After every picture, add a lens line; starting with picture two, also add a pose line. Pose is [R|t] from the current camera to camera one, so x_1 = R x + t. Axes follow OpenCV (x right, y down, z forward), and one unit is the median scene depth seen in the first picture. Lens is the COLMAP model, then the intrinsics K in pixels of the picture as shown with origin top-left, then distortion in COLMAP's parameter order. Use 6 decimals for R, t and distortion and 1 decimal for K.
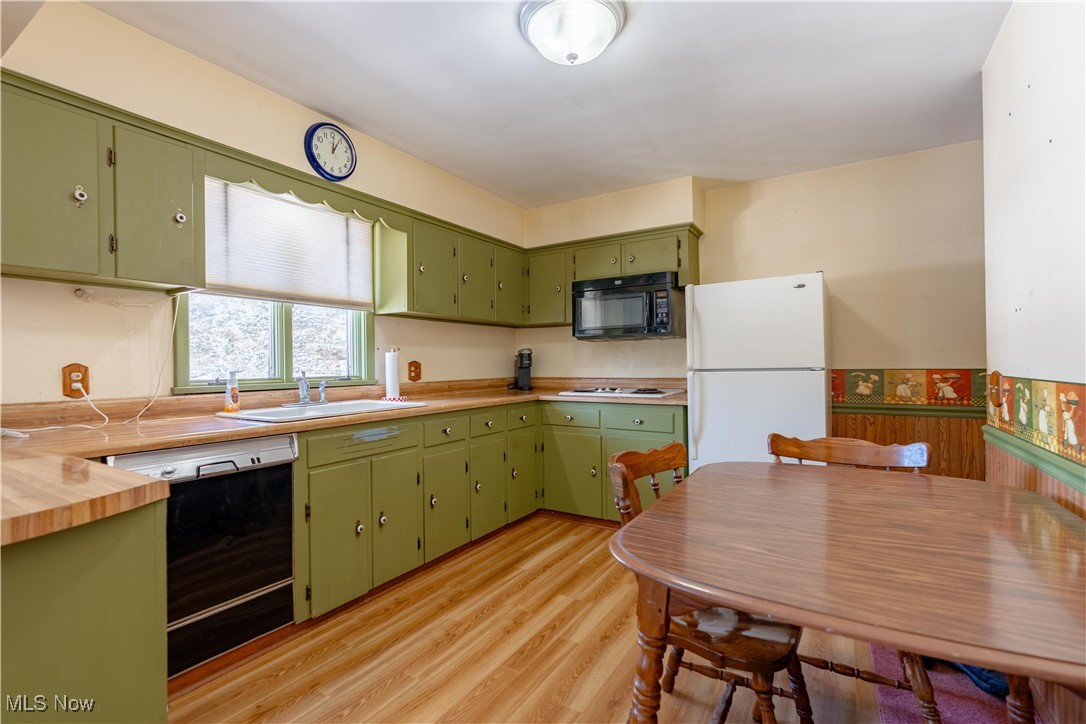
lens RADIAL K [[489.5, 0, 545.3], [0, 489.5, 364.7], [0, 0, 1]] dist [-0.002295, 0.002145]
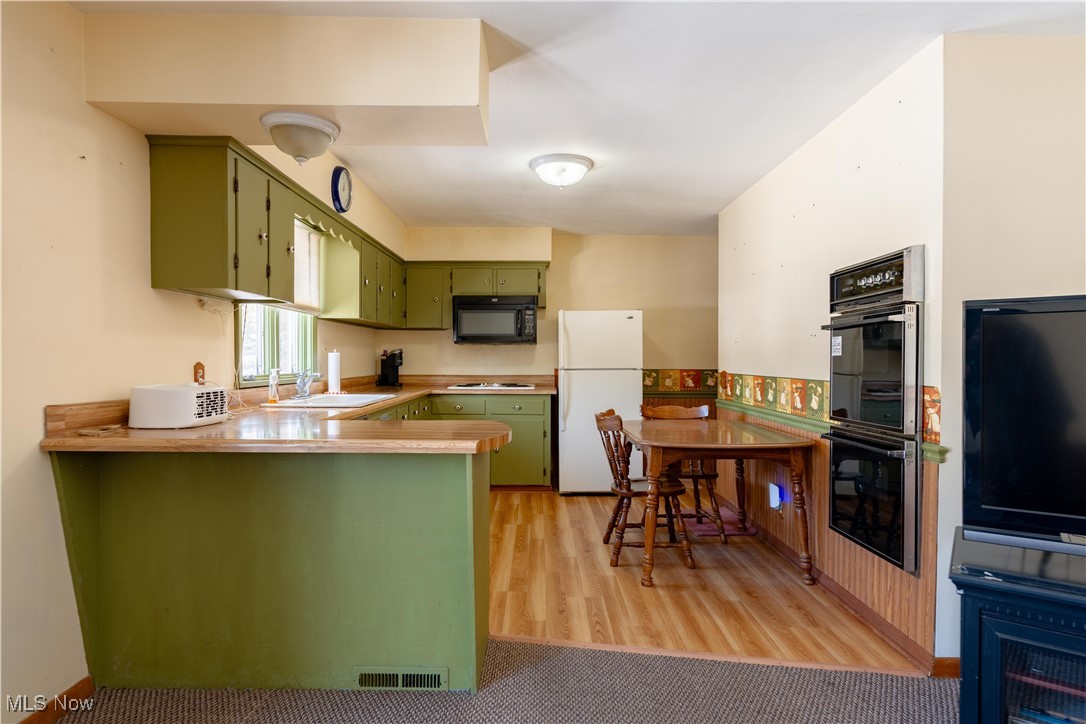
lens RADIAL K [[588.2, 0, 546.1], [0, 588.2, 363.2], [0, 0, 1]] dist [-0.003024, 0.002473]
pose [[0.846997, 0.010177, 0.531500, -0.669779], [-0.011975, 0.999928, -0.000063, -0.006468], [-0.531462, -0.006311, 0.847058, -0.446902]]
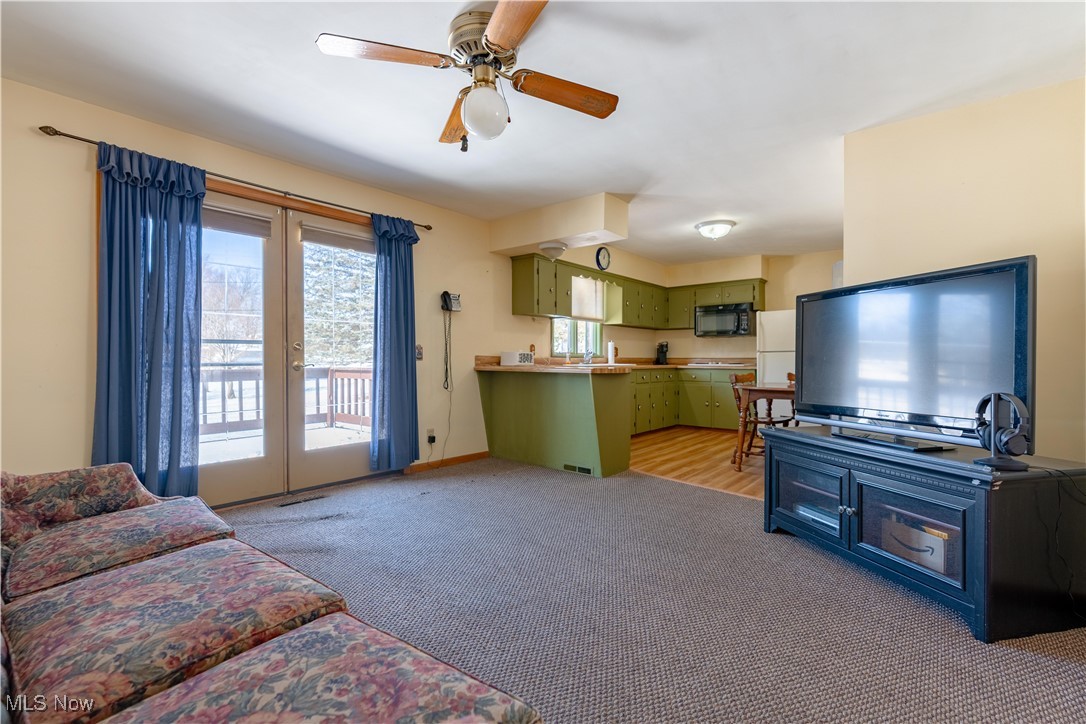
lens RADIAL K [[489.5, 0, 547.9], [0, 489.5, 360.9], [0, 0, 1]] dist [-0.002295, 0.002145]
pose [[0.990809, 0.013547, -0.134591, -0.321547], [-0.013555, 0.999908, 0.000854, 0.061240], [0.134591, 0.000978, 0.990901, -1.224469]]
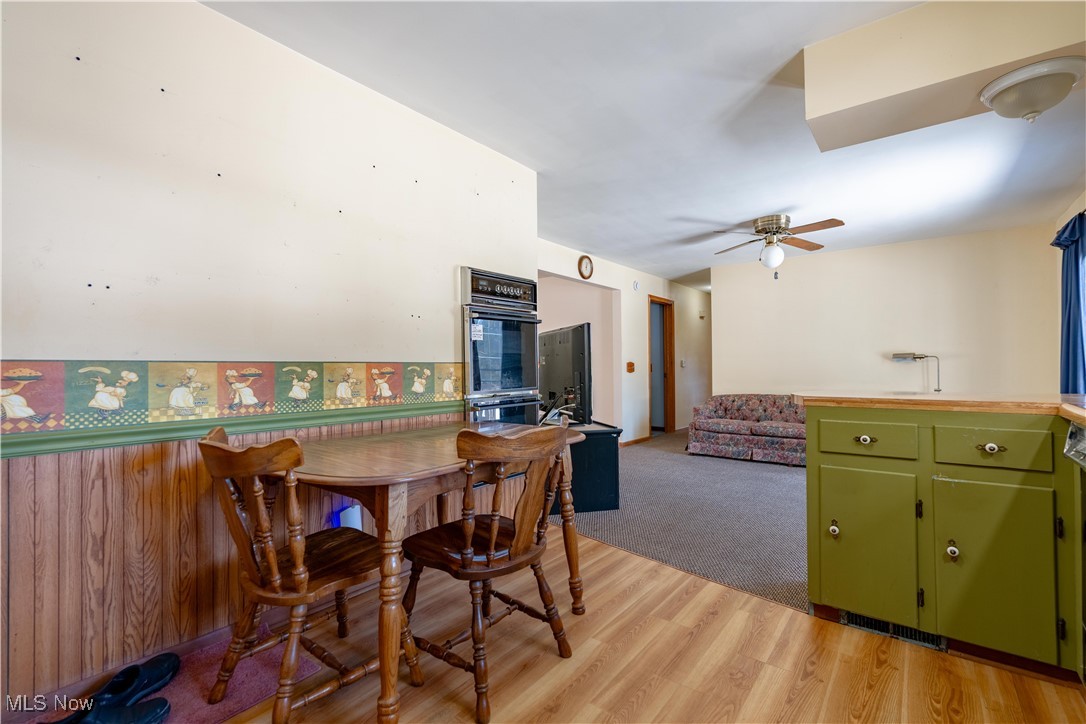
lens RADIAL K [[489.5, 0, 546.8], [0, 489.5, 357.8], [0, 0, 1]] dist [-0.002295, 0.002145]
pose [[-0.994483, 0.016089, 0.103654, 0.025859], [0.014368, 0.999747, -0.017331, 0.029520], [-0.103907, -0.015746, -0.994462, 1.093591]]
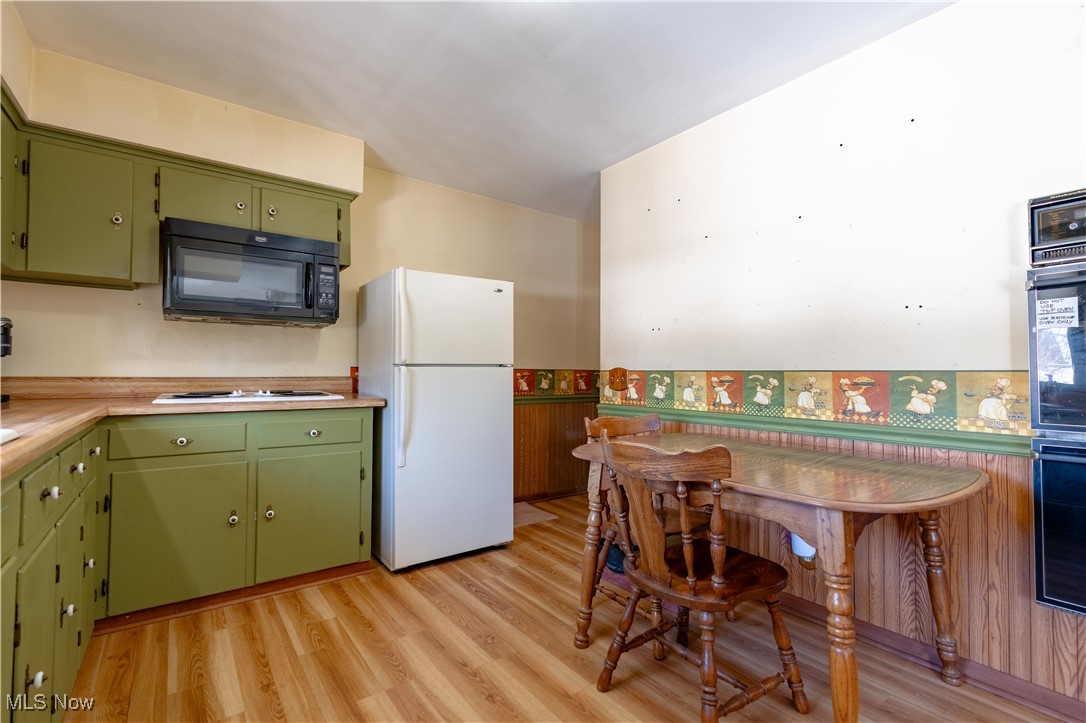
lens RADIAL K [[489.5, 0, 545.7], [0, 489.5, 361.3], [0, 0, 1]] dist [-0.002295, 0.002145]
pose [[0.369280, 0.034836, 0.928665, -0.420941], [-0.008989, 0.999384, -0.033914, 0.032779], [-0.929275, 0.004176, 0.369366, 0.443489]]
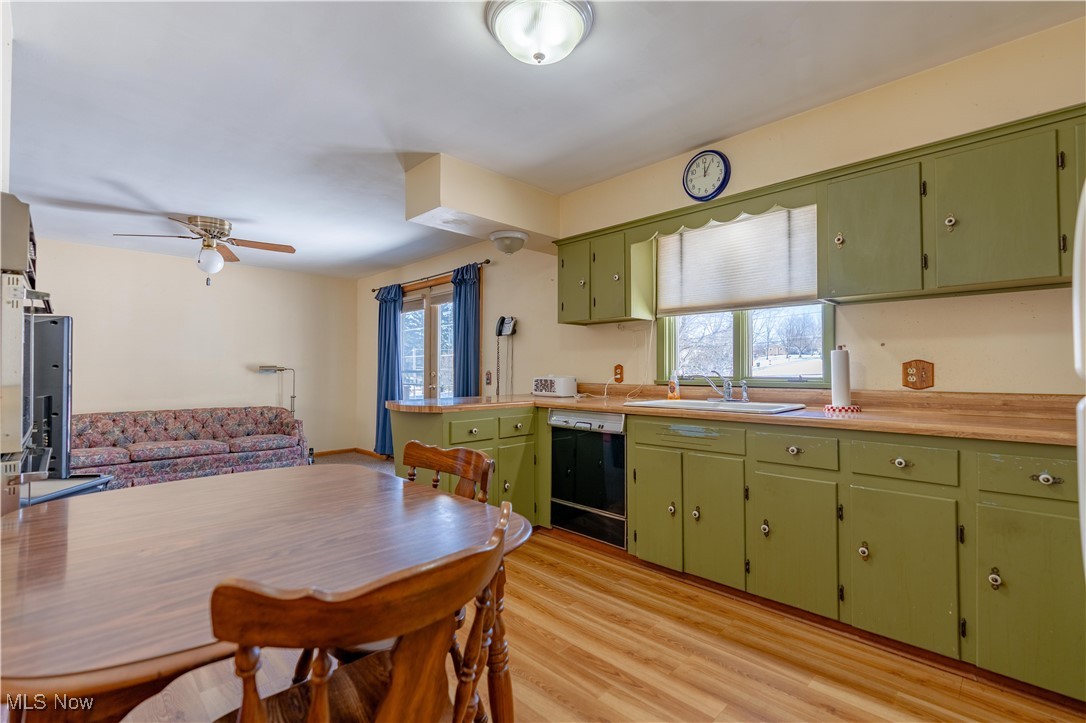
lens RADIAL K [[489.5, 0, 541.2], [0, 489.5, 361.4], [0, 0, 1]] dist [-0.002295, 0.002145]
pose [[-0.235436, -0.005752, -0.971873, 0.633125], [0.001931, 0.999978, -0.006386, -0.002221], [0.971888, -0.003380, -0.235420, 0.768820]]
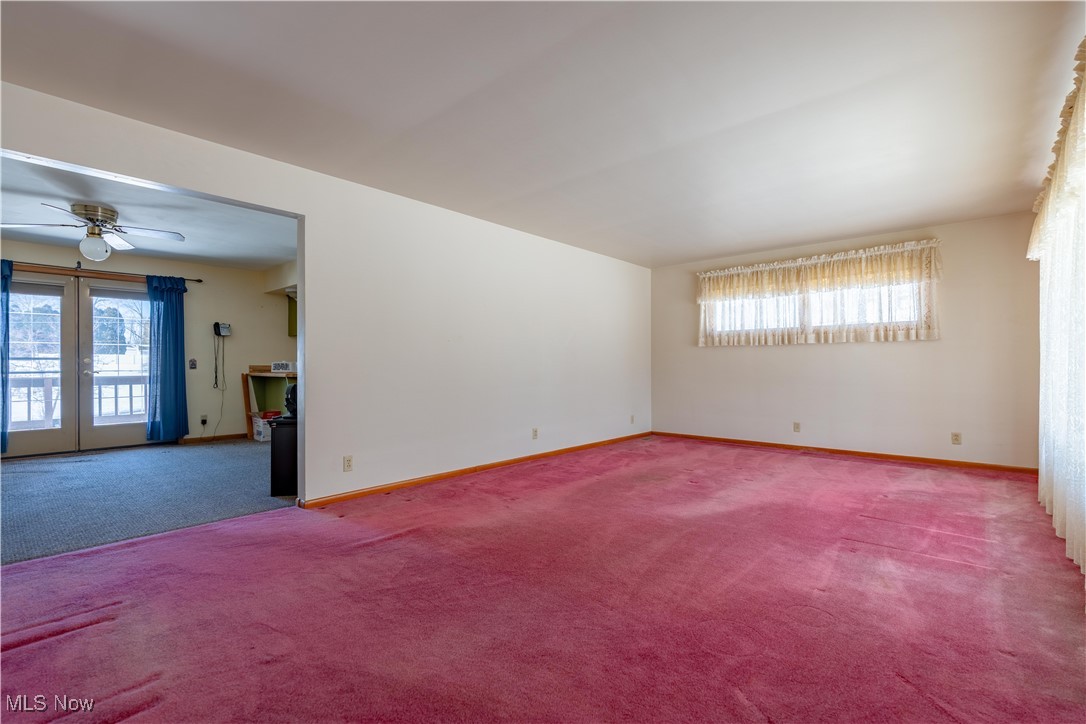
lens RADIAL K [[489.5, 0, 554.7], [0, 489.5, 364.6], [0, 0, 1]] dist [-0.002295, 0.002145]
pose [[0.980481, 0.005802, -0.196527, 1.170248], [-0.007105, 0.999957, -0.005925, 0.046803], [0.196484, 0.007206, 0.980480, -1.677760]]
